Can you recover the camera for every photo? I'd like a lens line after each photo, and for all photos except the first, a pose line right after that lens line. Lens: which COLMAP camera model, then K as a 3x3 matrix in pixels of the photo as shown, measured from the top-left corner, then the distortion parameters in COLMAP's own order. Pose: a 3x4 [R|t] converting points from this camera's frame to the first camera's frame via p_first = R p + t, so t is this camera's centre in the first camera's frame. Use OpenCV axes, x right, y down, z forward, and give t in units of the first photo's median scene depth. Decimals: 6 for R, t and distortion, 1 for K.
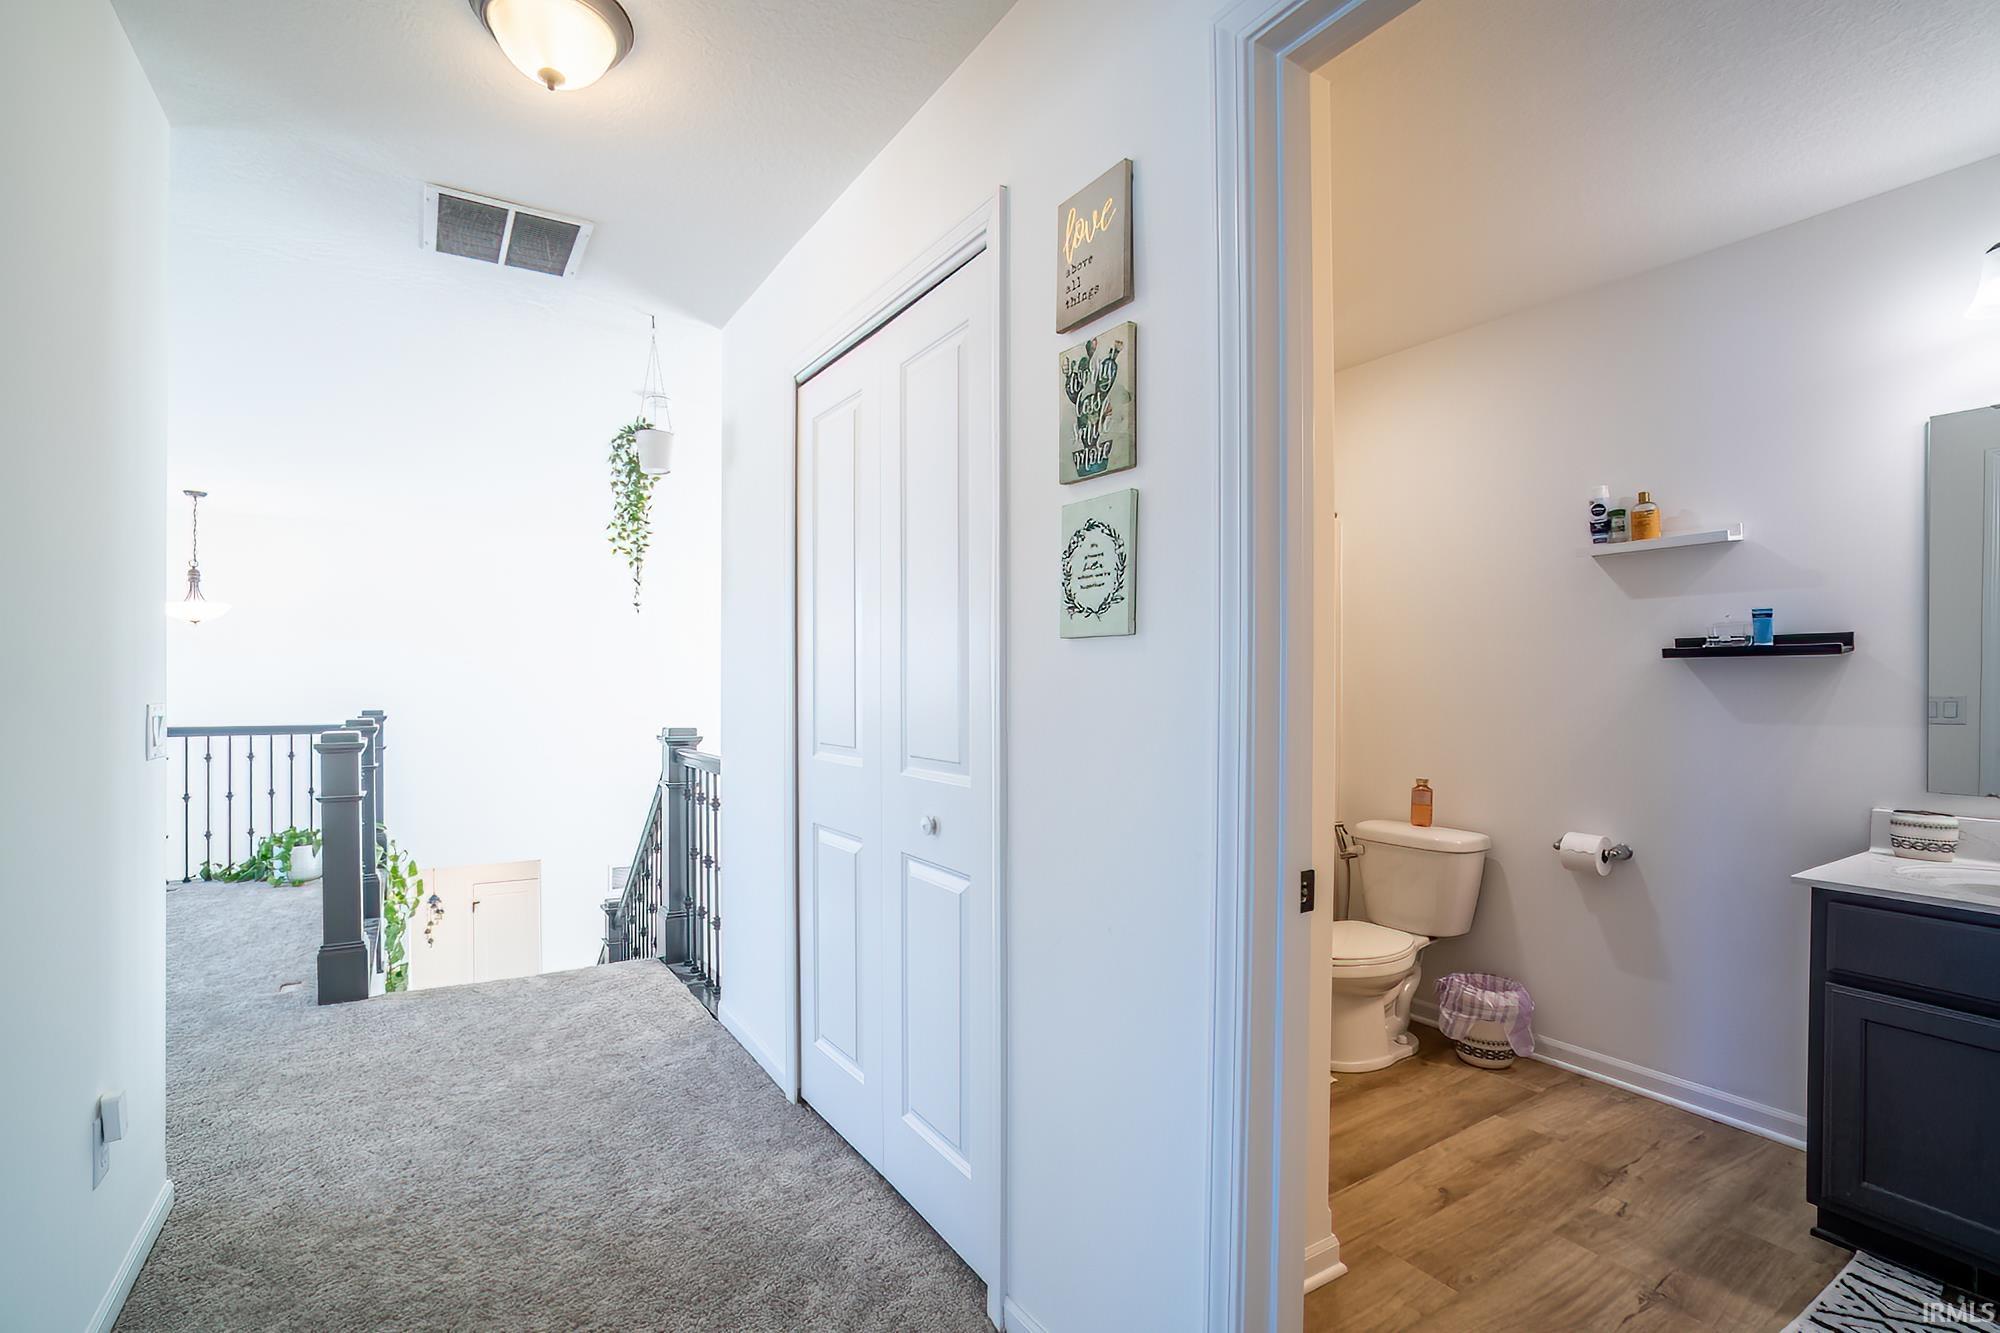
lens RADIAL K [[897.4, 0, 969.2], [0, 897.4, 688.4], [0, 0, 1]] dist [-0.046685, 0.017551]
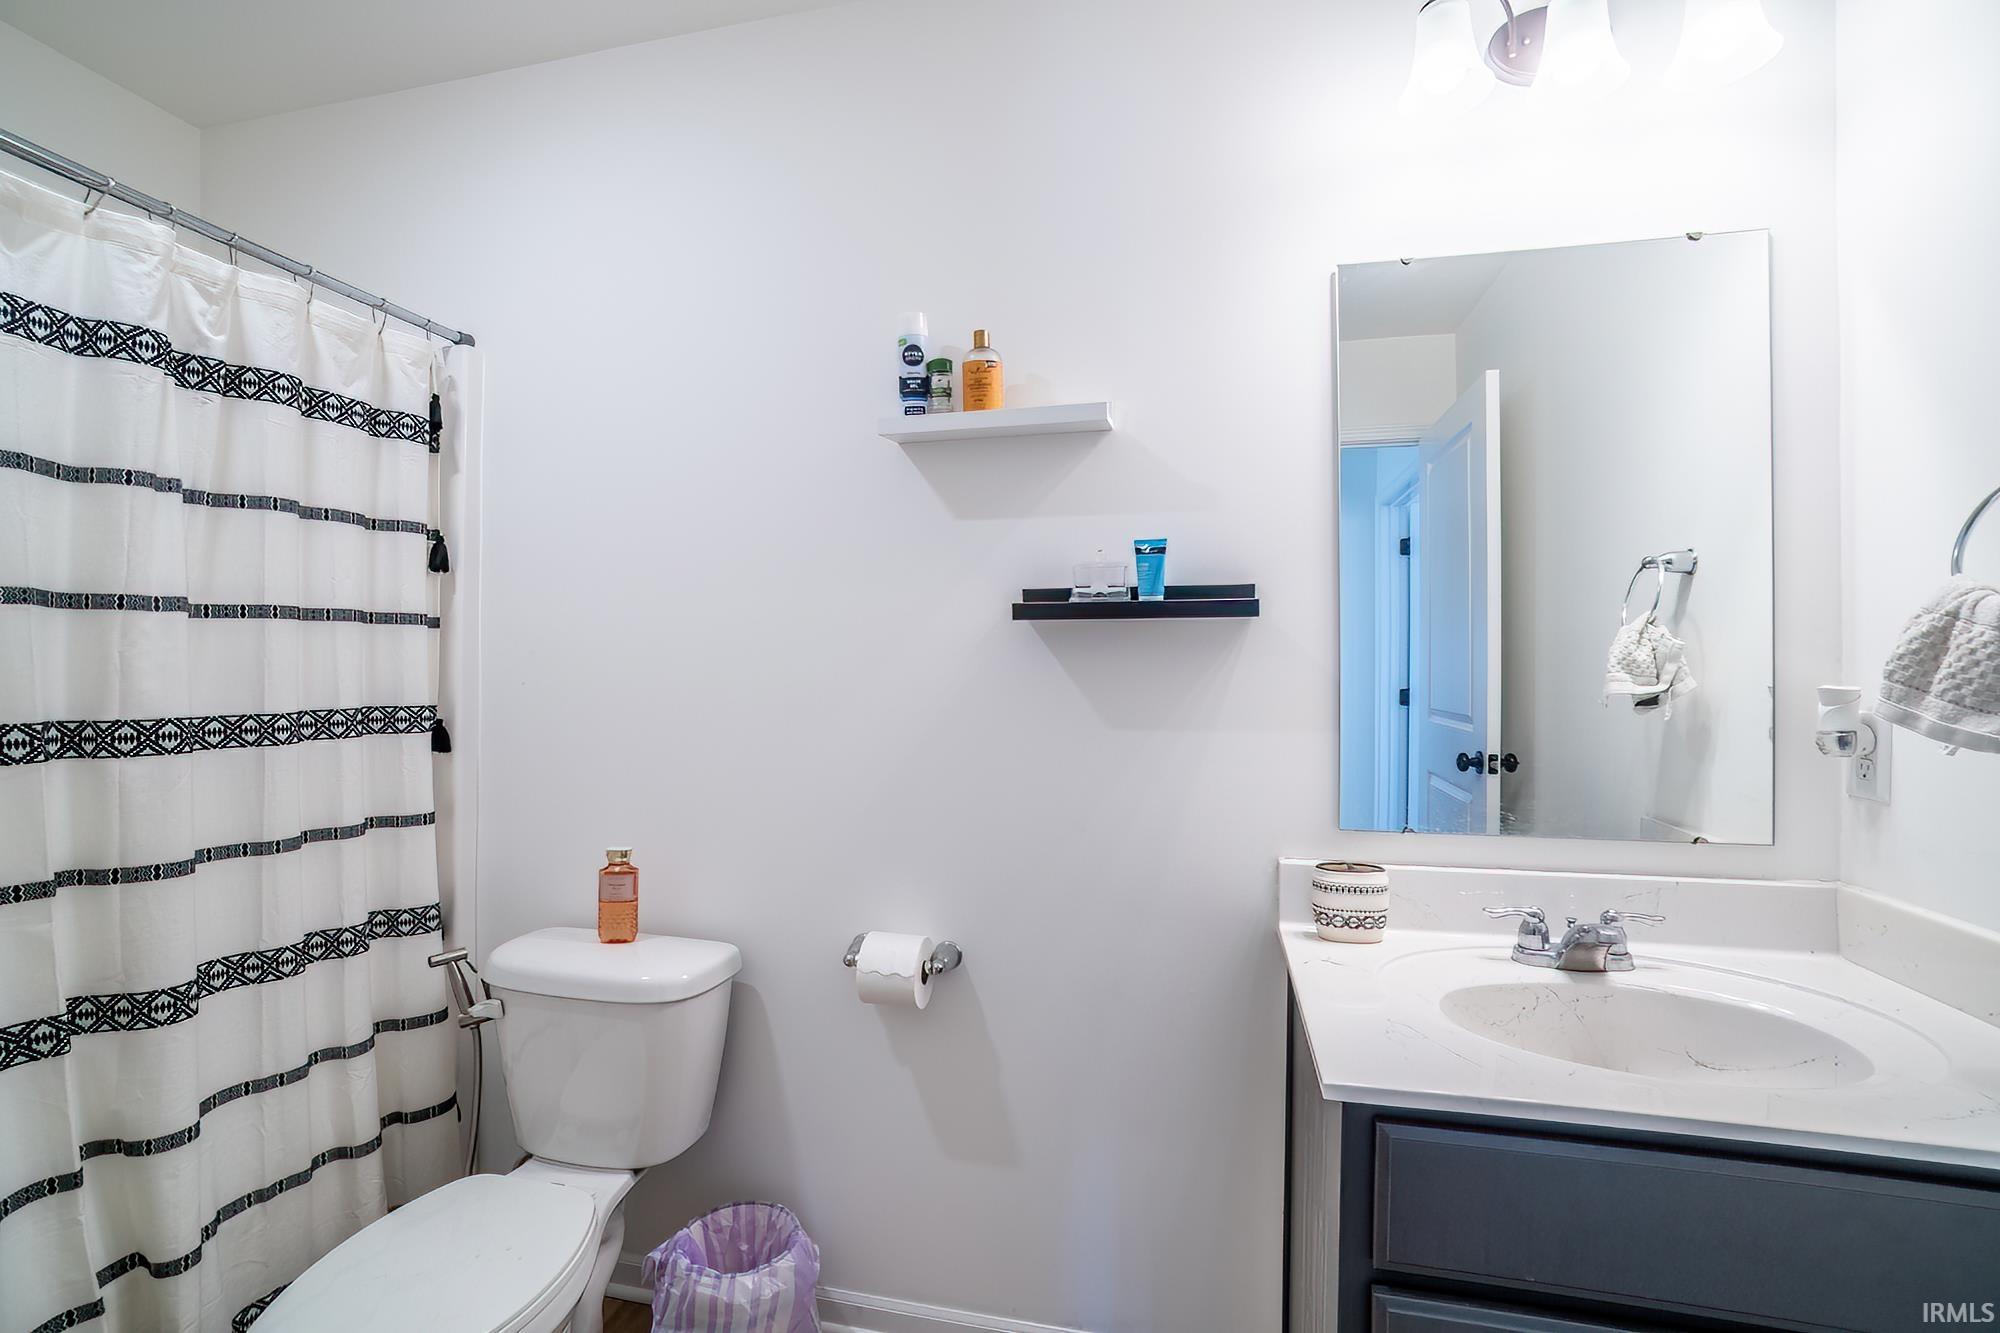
lens RADIAL K [[897.4, 0, 991.6], [0, 897.4, 650.5], [0, 0, 1]] dist [-0.046685, 0.017551]
pose [[0.700280, 0.000074, 0.713868, 0.347483], [0.005071, 0.999974, -0.005079, -0.011664], [-0.713850, 0.007177, 0.700262, 0.571391]]
